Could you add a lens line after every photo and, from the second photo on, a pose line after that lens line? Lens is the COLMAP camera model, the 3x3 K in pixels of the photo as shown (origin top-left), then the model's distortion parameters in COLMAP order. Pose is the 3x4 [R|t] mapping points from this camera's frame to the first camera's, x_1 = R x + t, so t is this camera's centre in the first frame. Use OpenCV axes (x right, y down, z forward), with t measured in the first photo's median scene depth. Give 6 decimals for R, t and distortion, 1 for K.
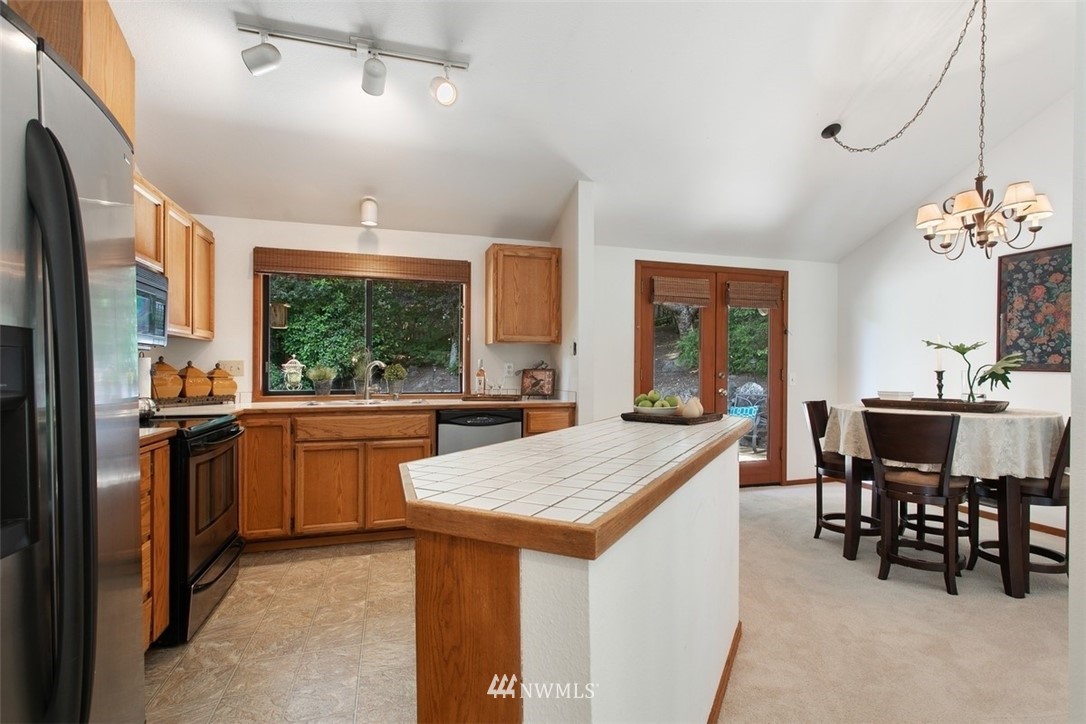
lens RADIAL K [[522.2, 0, 567.6], [0, 522.2, 370.8], [0, 0, 1]] dist [0.003075, 0.001299]
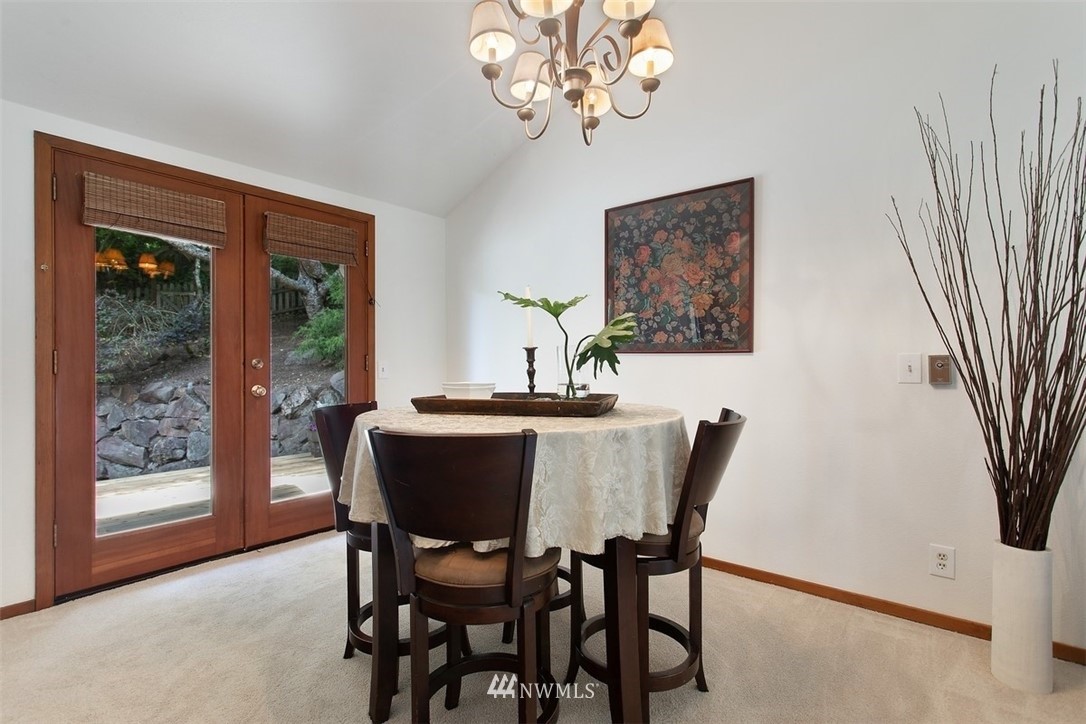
lens RADIAL K [[522.2, 0, 539.8], [0, 522.2, 361.2], [0, 0, 1]] dist [0.003075, 0.001299]
pose [[0.850116, -0.005600, 0.526565, 0.413366], [0.010057, 0.999934, -0.005602, 0.020191], [-0.526499, 0.010058, 0.850116, 0.491938]]
